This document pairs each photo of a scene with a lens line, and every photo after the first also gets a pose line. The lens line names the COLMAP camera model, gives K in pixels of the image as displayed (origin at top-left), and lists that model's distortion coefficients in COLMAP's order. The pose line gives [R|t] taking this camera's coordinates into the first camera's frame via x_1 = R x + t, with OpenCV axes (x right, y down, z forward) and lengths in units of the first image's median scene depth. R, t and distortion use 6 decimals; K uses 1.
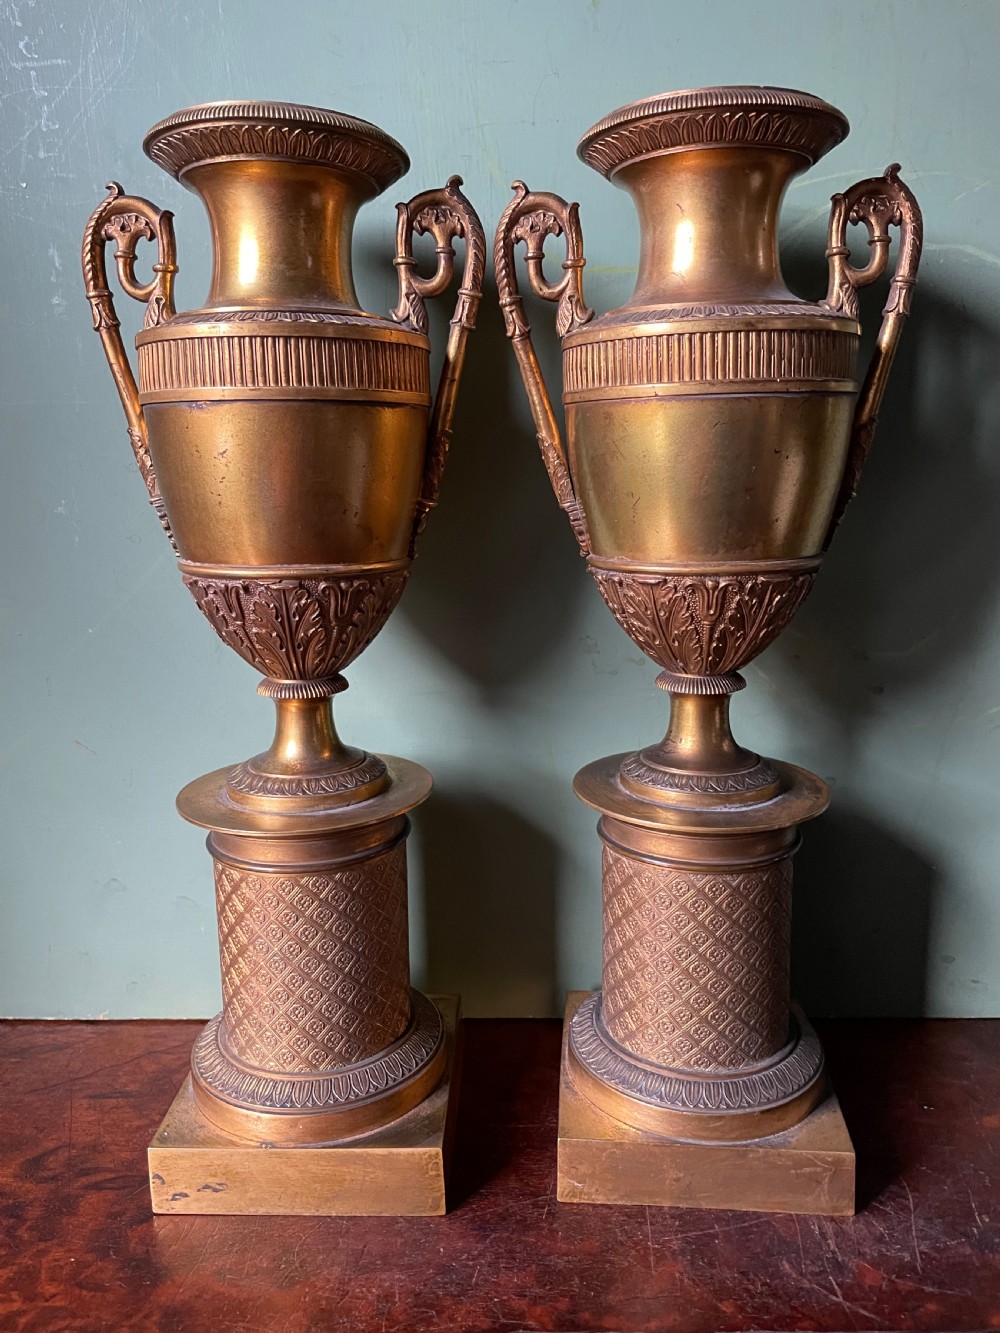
lens RADIAL K [[1047.1, 0, 499.7], [0, 1047.1, 657.3], [0, 0, 1]] dist [0.059380, -0.102712]
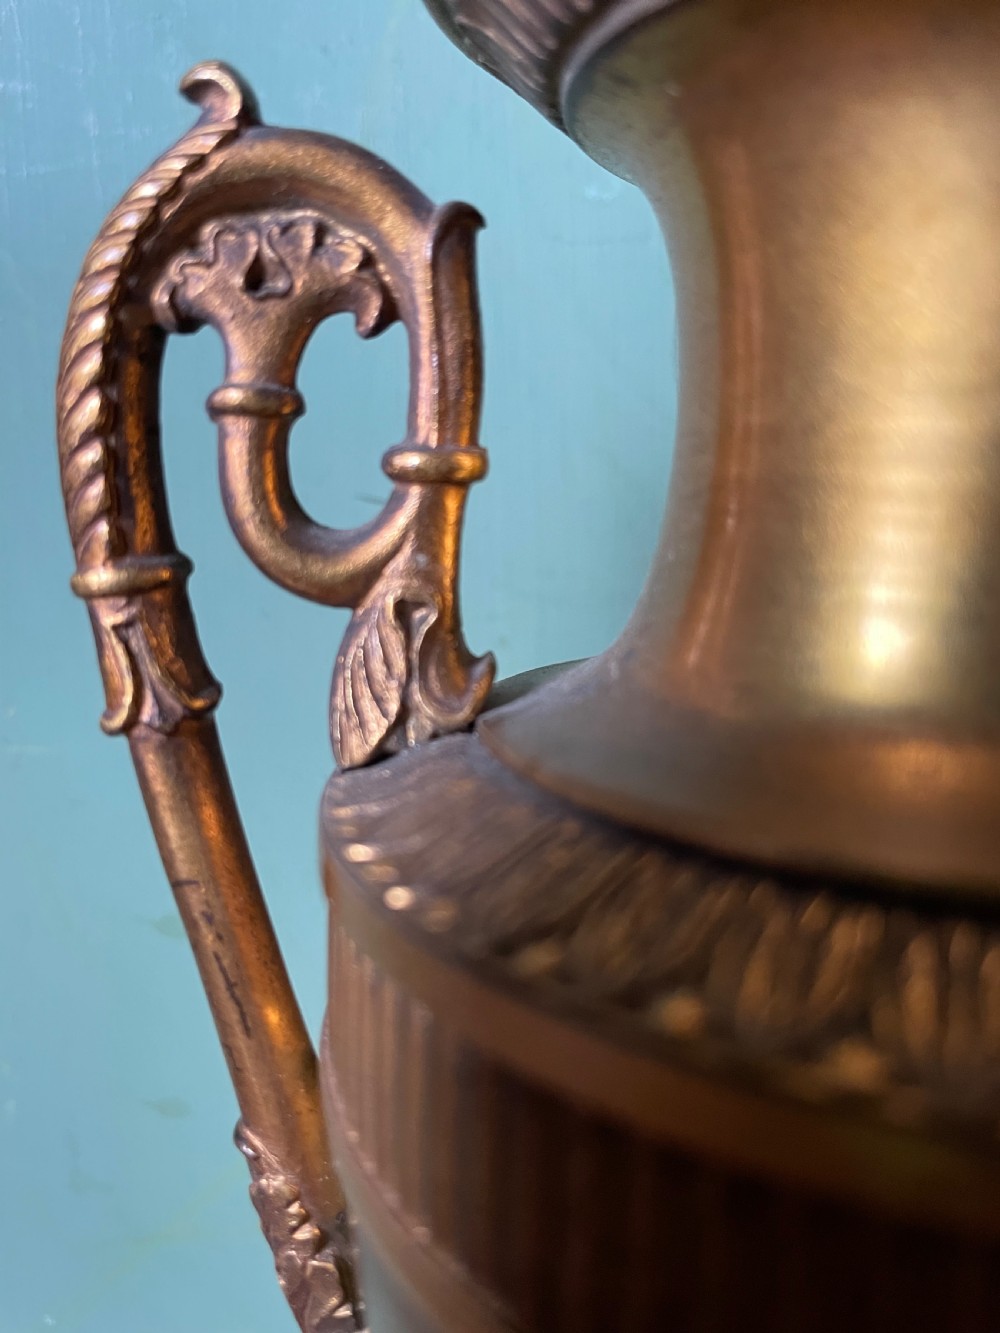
lens RADIAL K [[1047.1, 0, 470.3], [0, 1047.1, 633.0], [0, 0, 1]] dist [0.059380, -0.102712]
pose [[0.999518, 0.016405, 0.026351, -0.312890], [-0.015940, 0.999715, -0.017757, -0.326795], [-0.026635, 0.017329, 0.999495, 0.775070]]
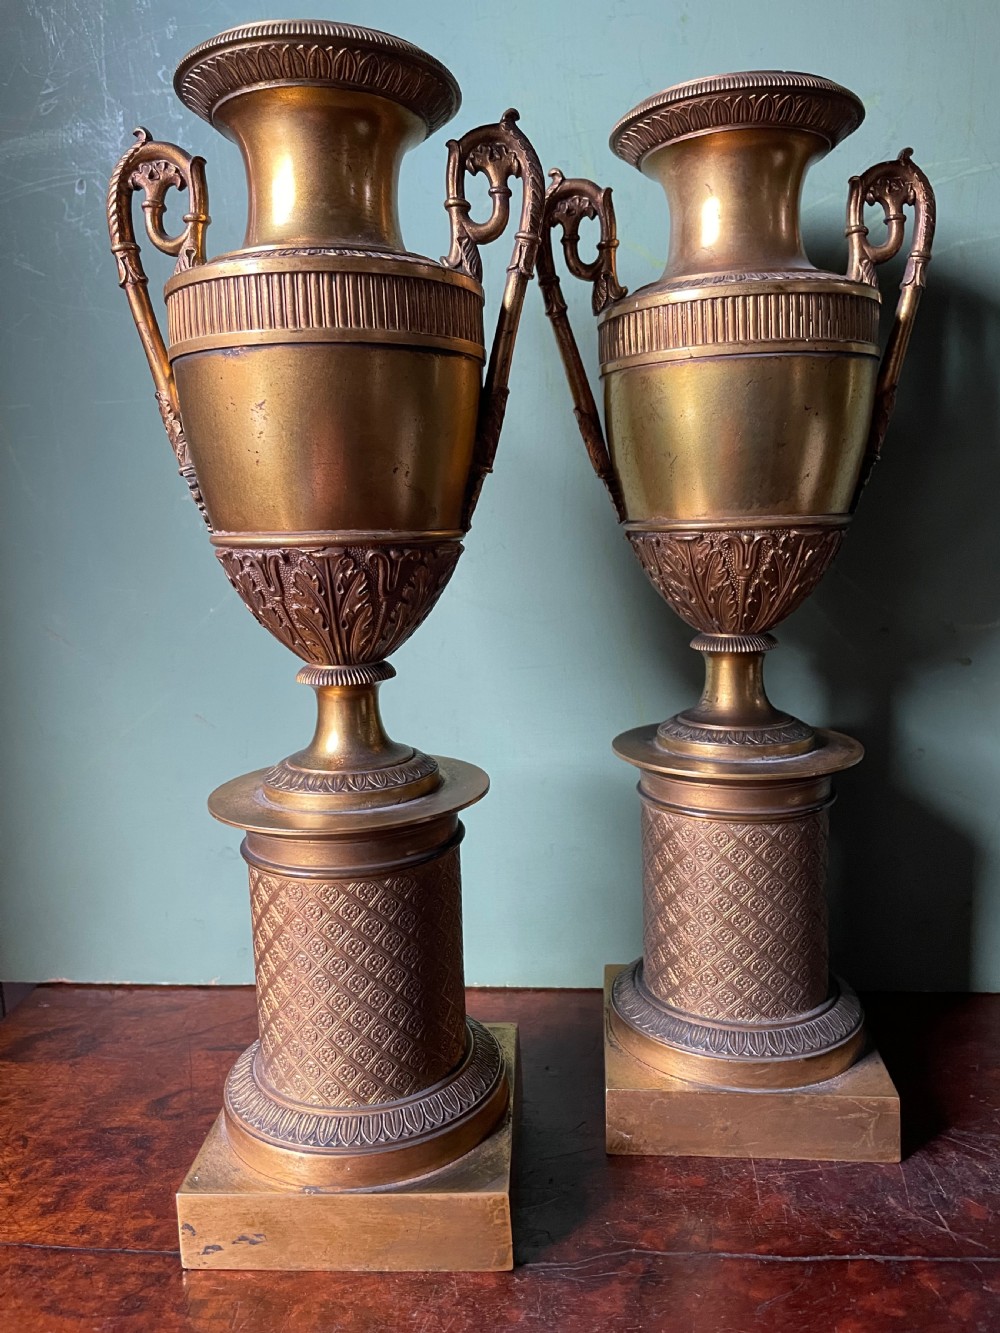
lens RADIAL K [[1047.1, 0, 501.2], [0, 1047.1, 658.2], [0, 0, 1]] dist [0.059380, -0.102712]
pose [[0.999751, -0.013389, -0.017865, -0.039216], [0.012569, 0.998897, -0.045242, 0.059771], [0.018451, 0.045006, 0.998816, 0.100374]]
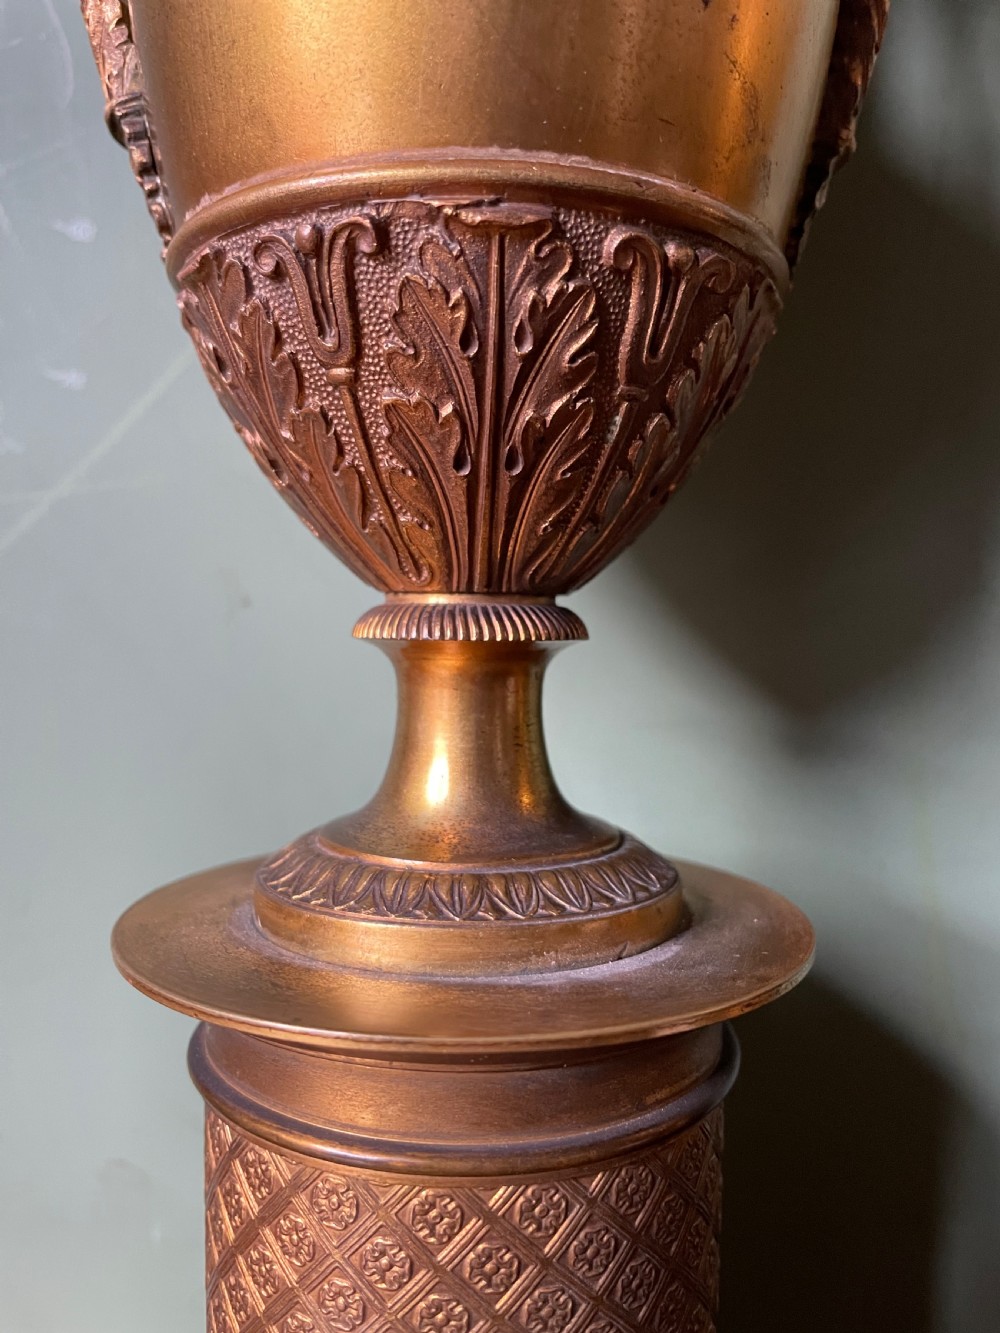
lens RADIAL K [[1063.2, 0, 478.2], [0, 1063.2, 668.1], [0, 0, 1]] dist [0.005980, -0.048585]
pose [[0.999630, 0.027156, 0.001526, -0.196587], [-0.026603, 0.987879, -0.152927, 0.104795], [-0.005660, 0.152830, 0.988236, 0.662303]]
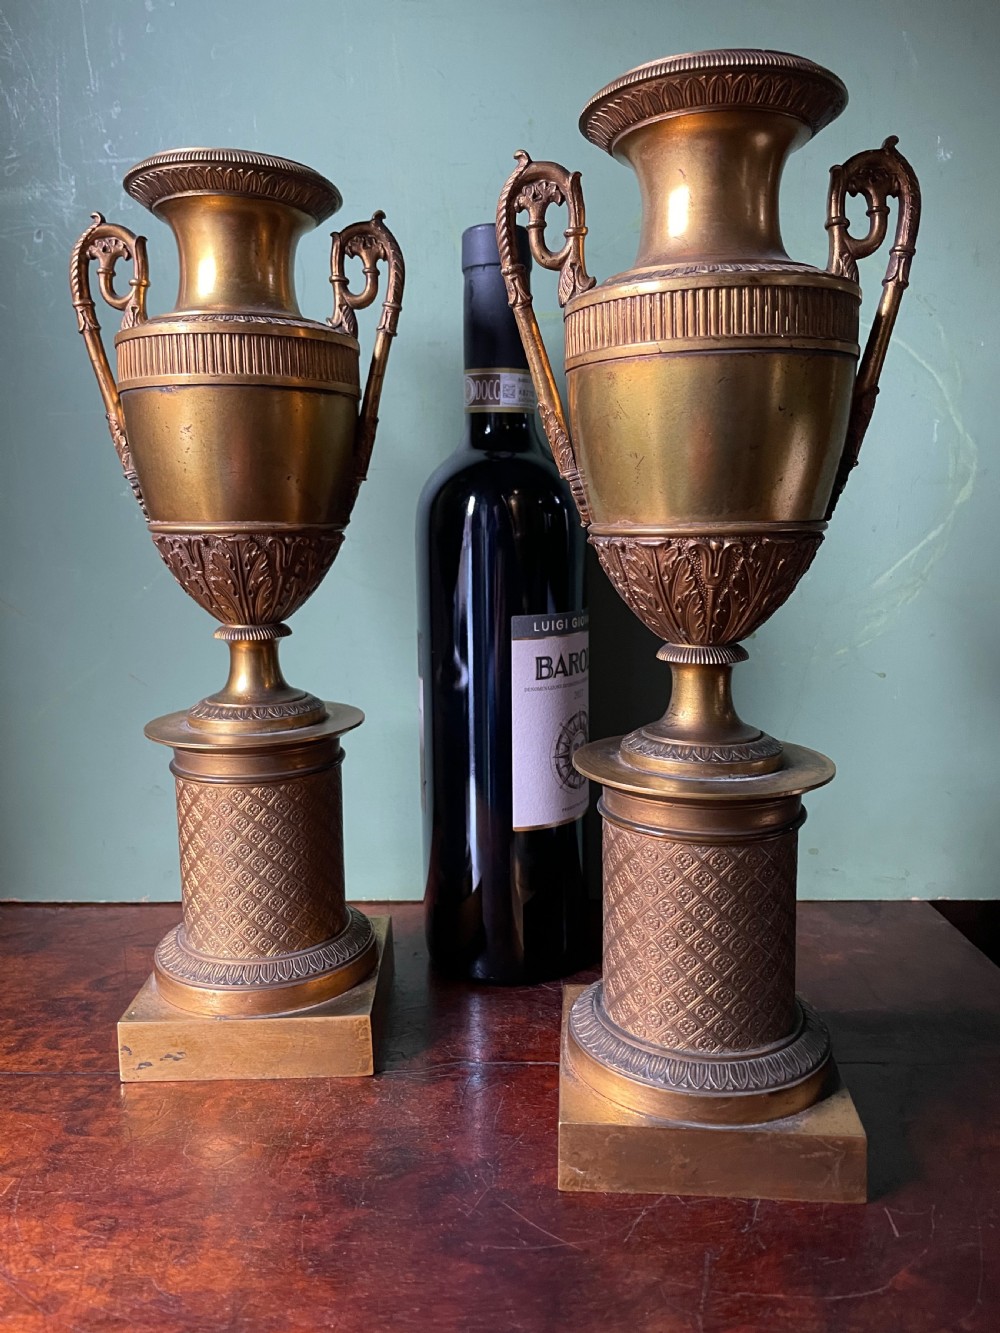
lens RADIAL K [[1047.1, 0, 497.0], [0, 1047.1, 658.6], [0, 0, 1]] dist [0.059380, -0.102712]
pose [[0.998961, -0.004586, 0.045338, 0.035798], [0.006592, 0.999000, -0.044211, 0.117452], [-0.045090, 0.044464, 0.997993, -0.206098]]
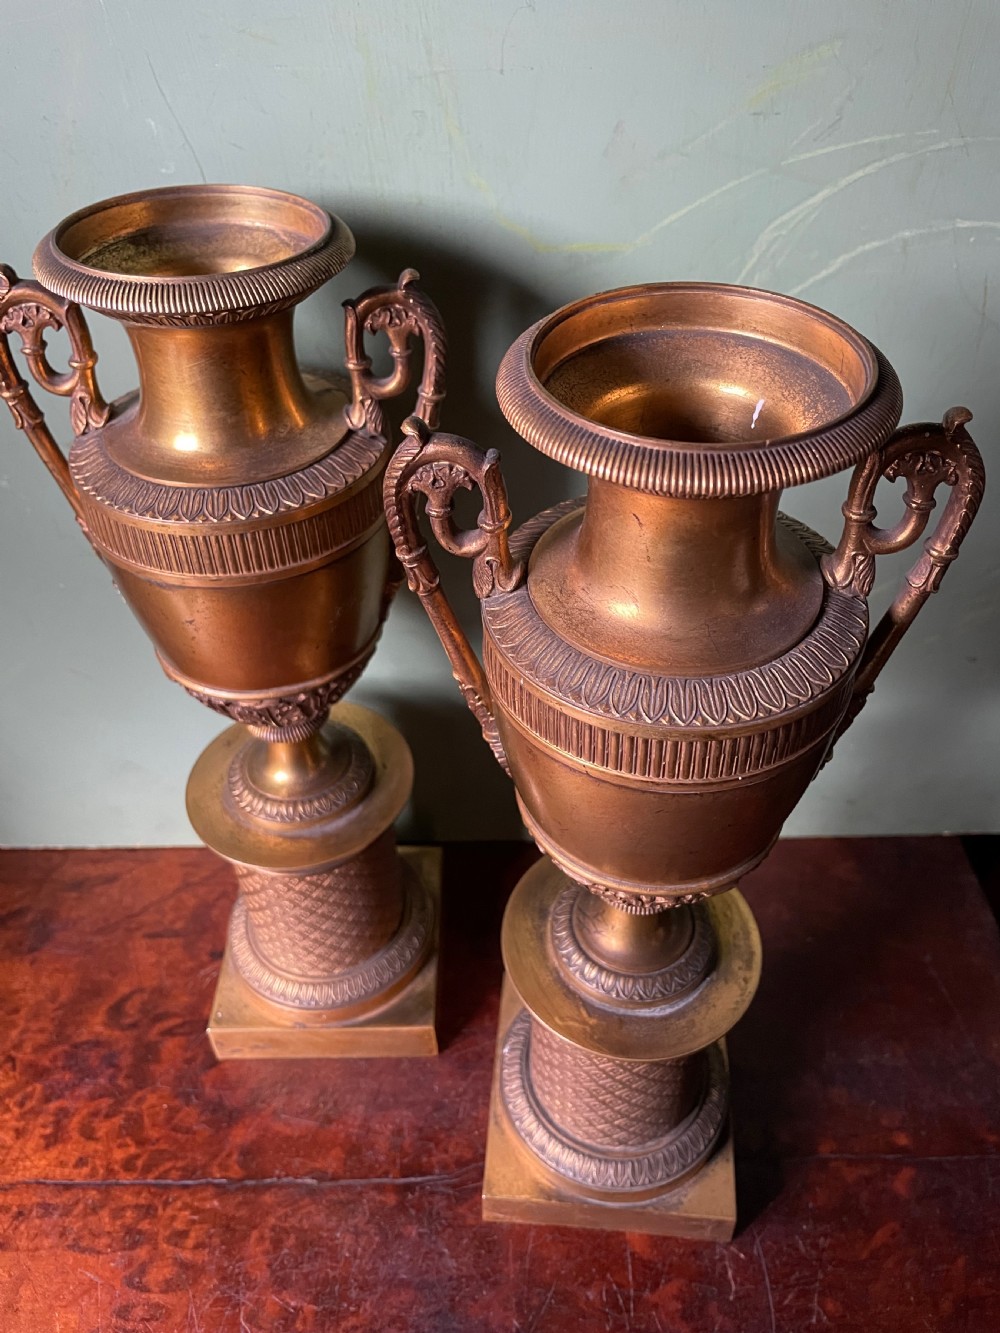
lens RADIAL K [[1047.1, 0, 505.6], [0, 1047.1, 665.0], [0, 0, 1]] dist [0.059380, -0.102712]
pose [[0.999367, -0.017986, 0.030683, 0.003148], [-0.000515, 0.855288, 0.518153, -0.603935], [-0.035562, -0.517841, 0.854738, 0.105685]]
